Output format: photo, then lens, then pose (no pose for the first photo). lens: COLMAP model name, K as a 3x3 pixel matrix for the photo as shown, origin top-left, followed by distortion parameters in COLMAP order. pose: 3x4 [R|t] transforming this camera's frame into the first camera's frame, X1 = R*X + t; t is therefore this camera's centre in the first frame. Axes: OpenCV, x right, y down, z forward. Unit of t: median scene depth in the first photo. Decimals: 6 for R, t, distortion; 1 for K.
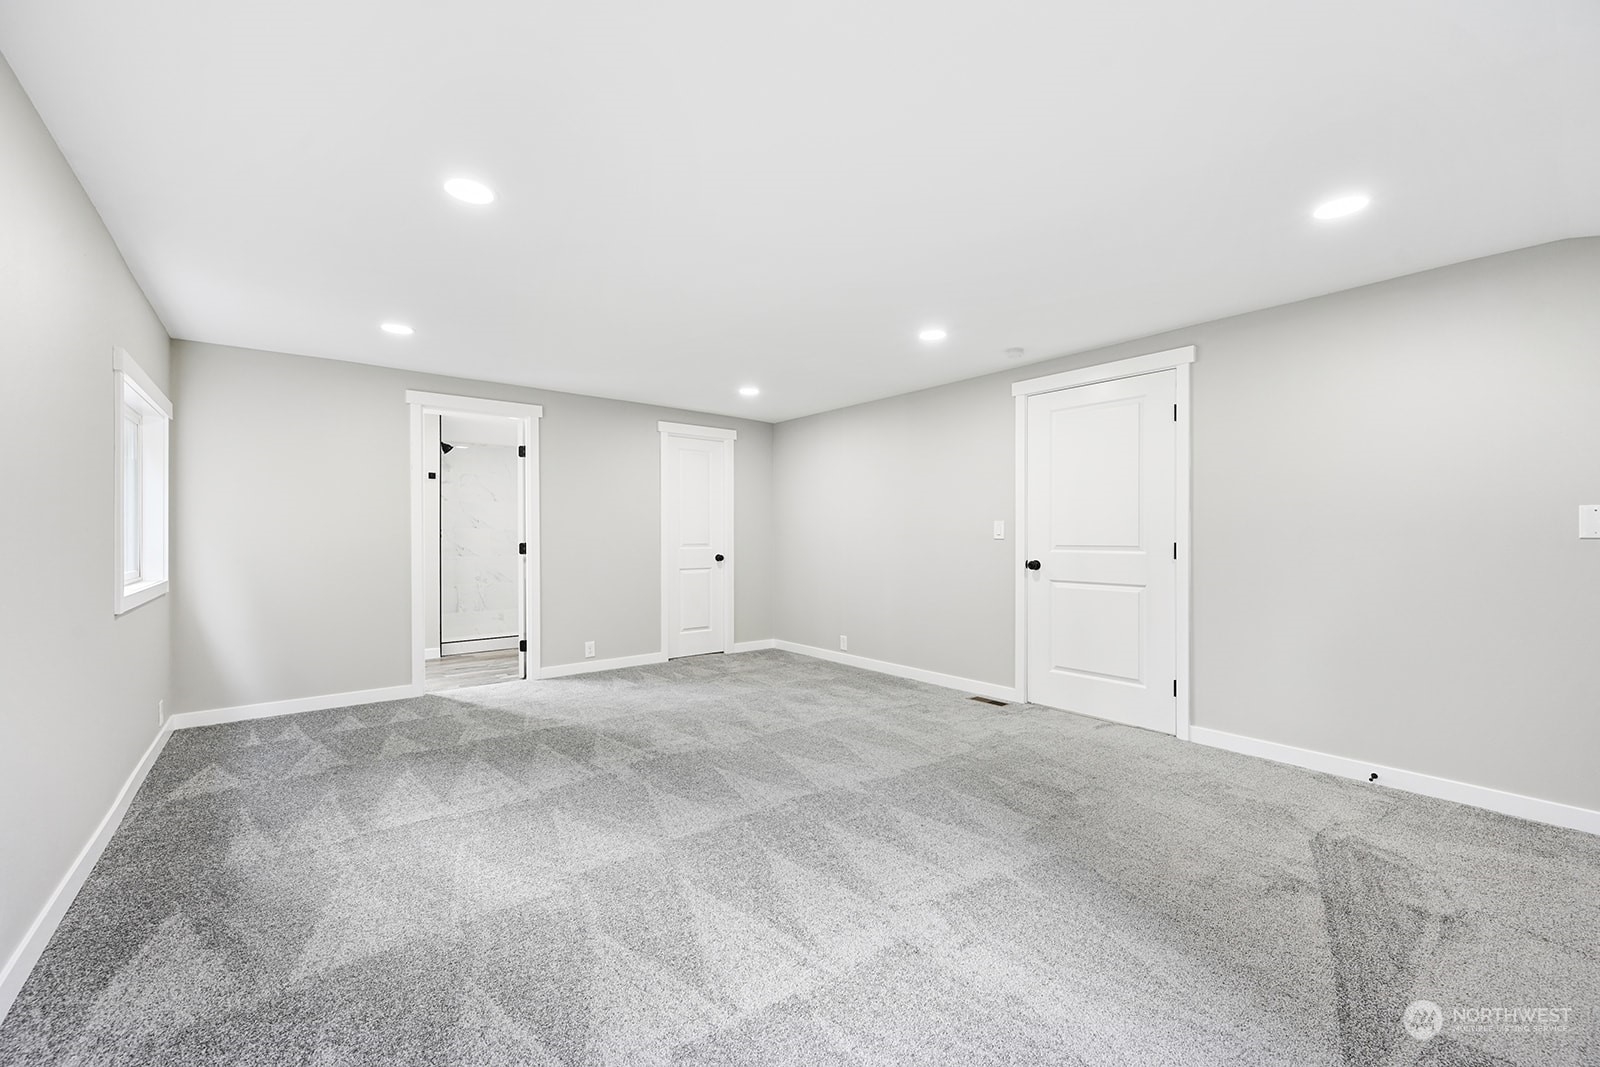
lens RADIAL K [[633.7, 0, 800.0], [0, 633.7, 533.5], [0, 0, 1]] dist [-0.000018, 0.000039]
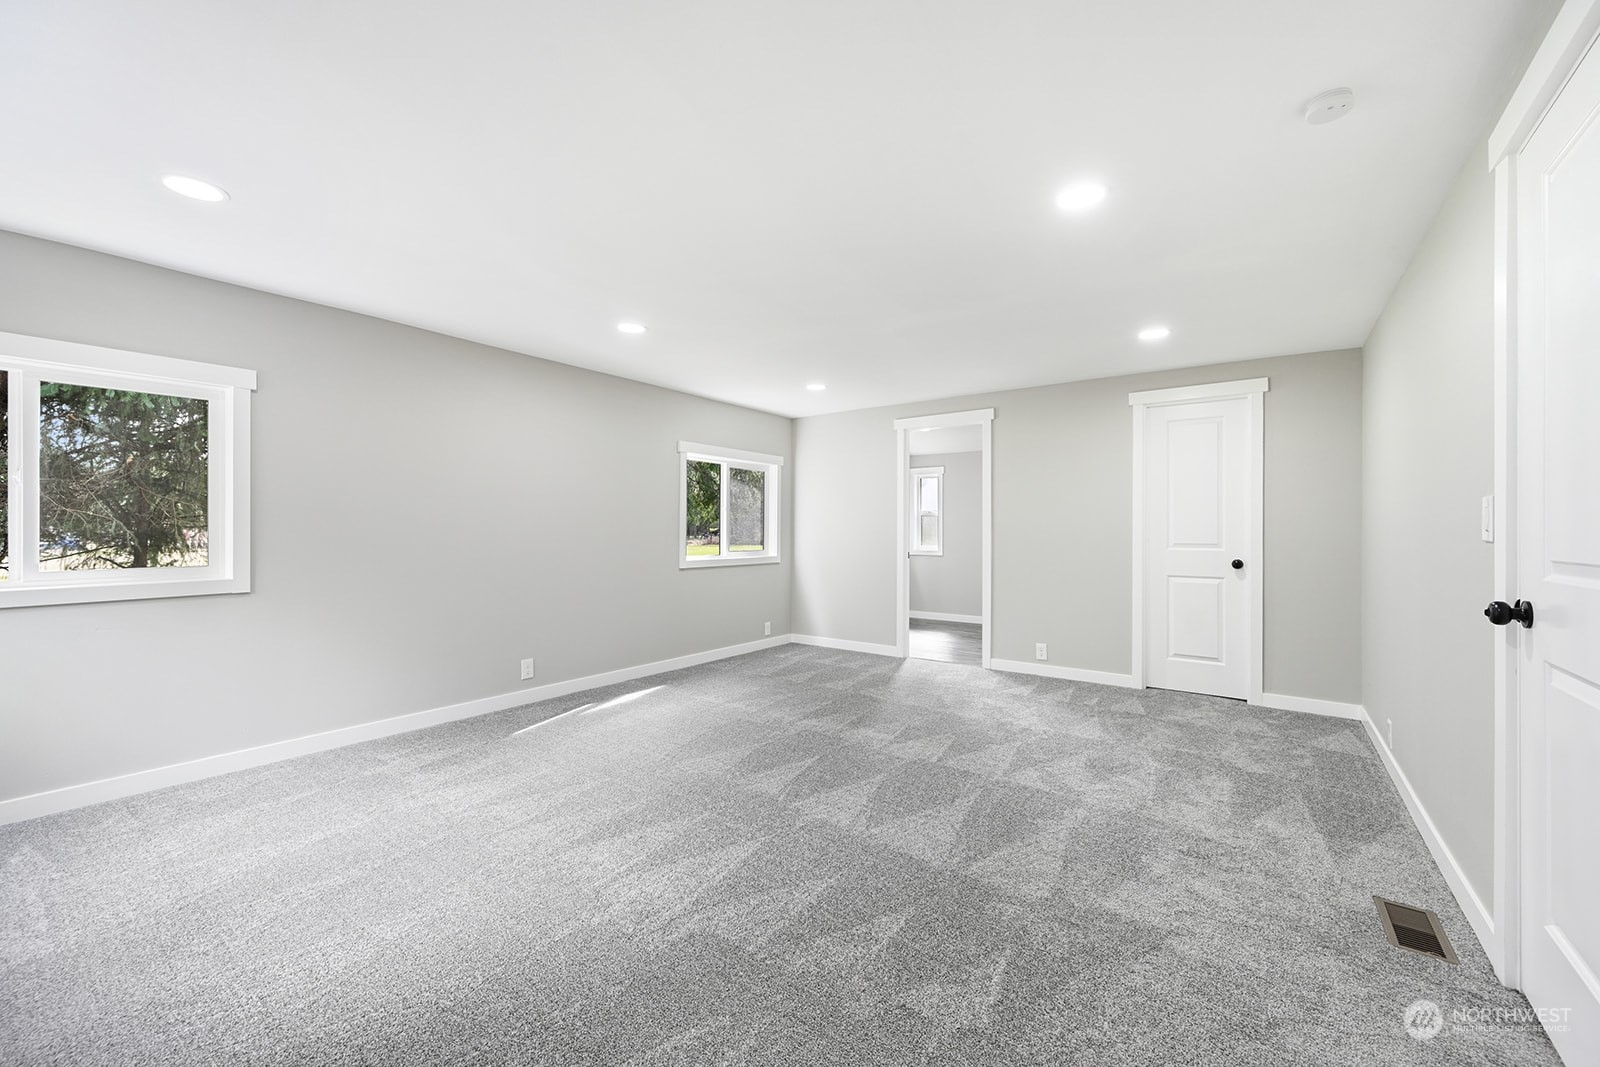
lens RADIAL K [[634.2, 0, 804.6], [0, 634.2, 527.7], [0, 0, 1]] dist [0.000966, 0.000129]
pose [[0.248111, -0.004273, -0.968722, 0.655286], [0.002772, 0.999989, -0.003701, -0.001523], [0.968728, -0.001767, 0.248120, 0.541218]]
